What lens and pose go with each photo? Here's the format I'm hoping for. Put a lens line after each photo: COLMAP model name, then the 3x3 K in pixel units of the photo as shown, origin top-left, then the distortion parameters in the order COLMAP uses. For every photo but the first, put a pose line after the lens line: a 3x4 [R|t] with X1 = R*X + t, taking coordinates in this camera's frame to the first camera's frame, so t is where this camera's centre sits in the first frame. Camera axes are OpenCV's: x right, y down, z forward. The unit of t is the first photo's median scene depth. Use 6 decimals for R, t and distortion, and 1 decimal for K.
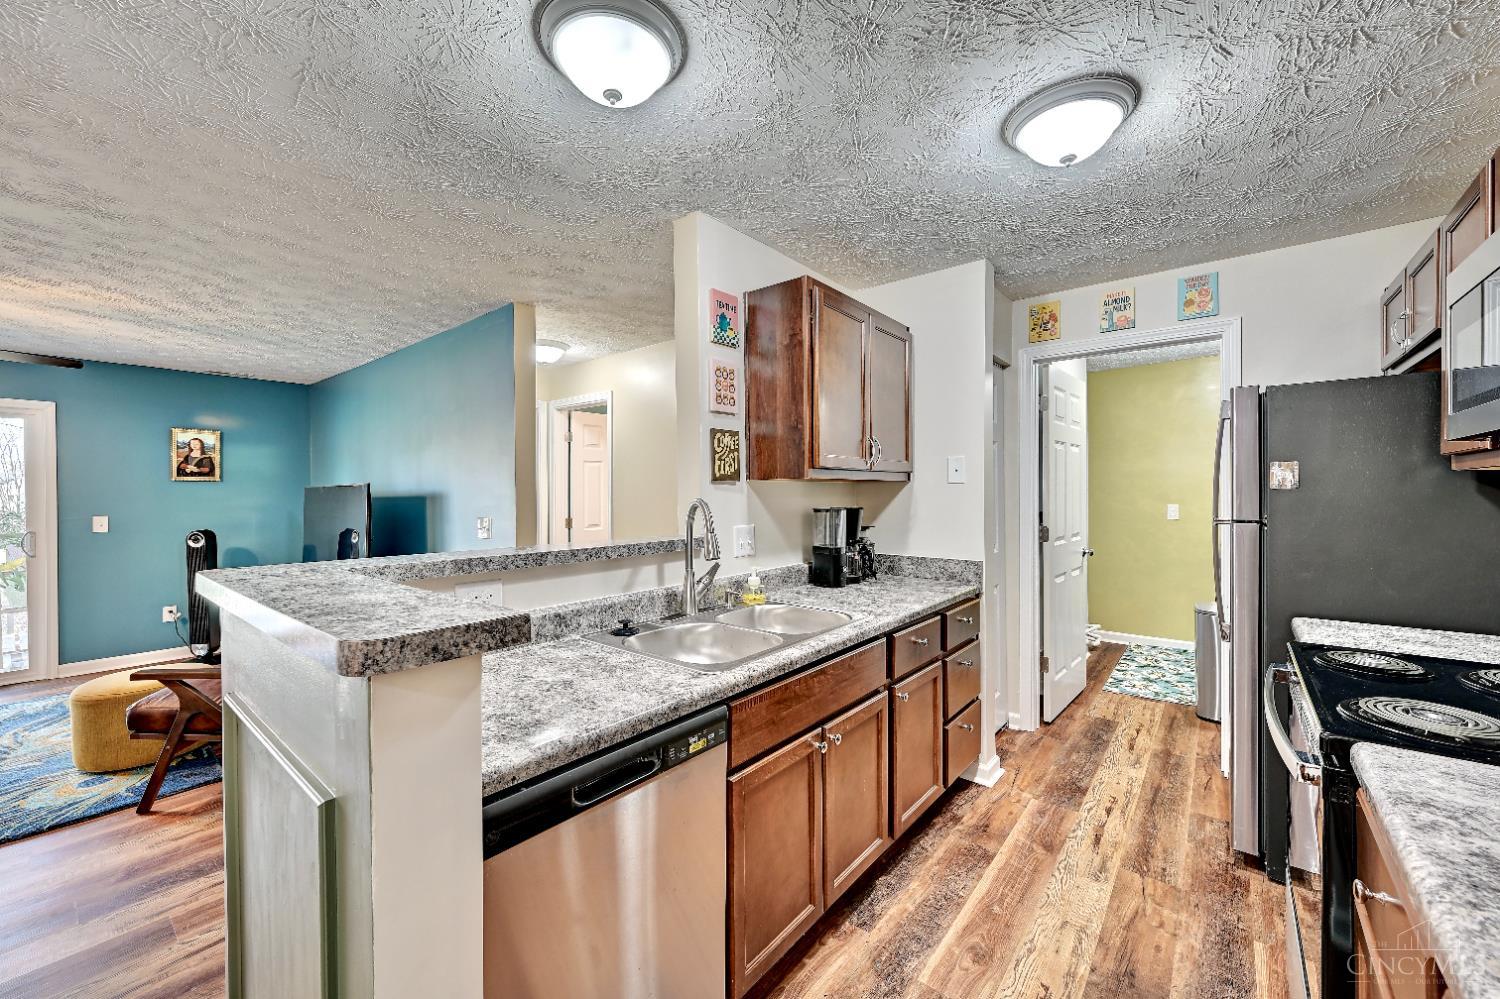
lens RADIAL K [[586.8, 0, 750.3], [0, 586.8, 498.4], [0, 0, 1]] dist [0.000868, 0.000142]
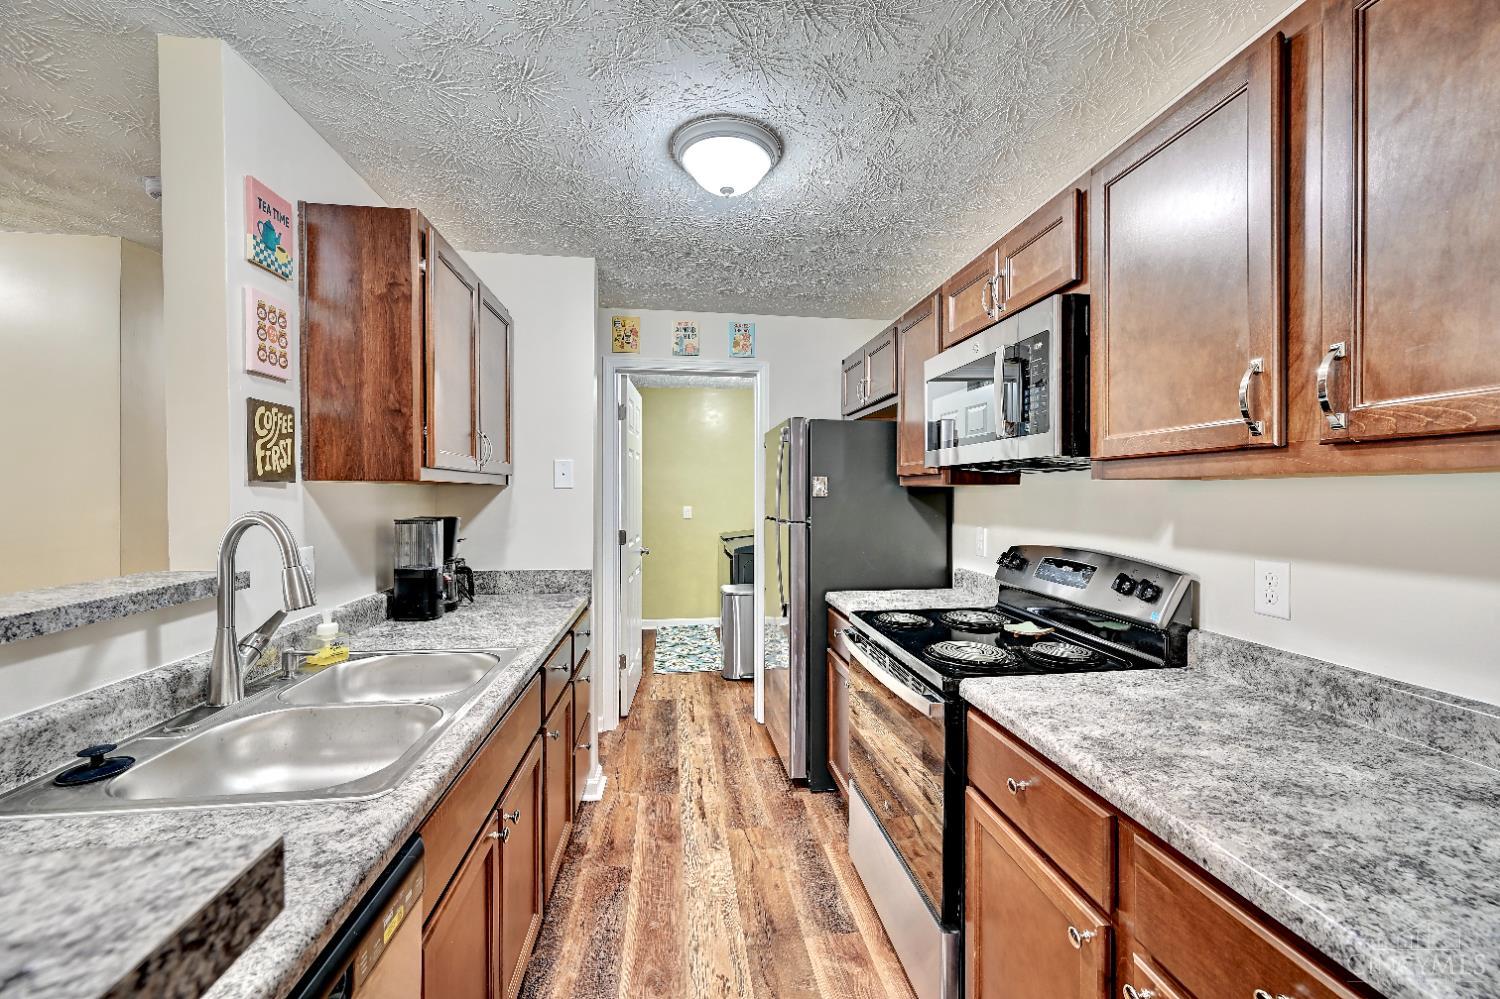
lens RADIAL K [[586.8, 0, 750.3], [0, 586.8, 498.4], [0, 0, 1]] dist [0.000868, 0.000142]
pose [[0.684134, 0.000271, 0.729356, -0.151321], [0.000983, 0.999999, -0.001294, -0.009839], [-0.729355, 0.001603, 0.684133, 0.169570]]
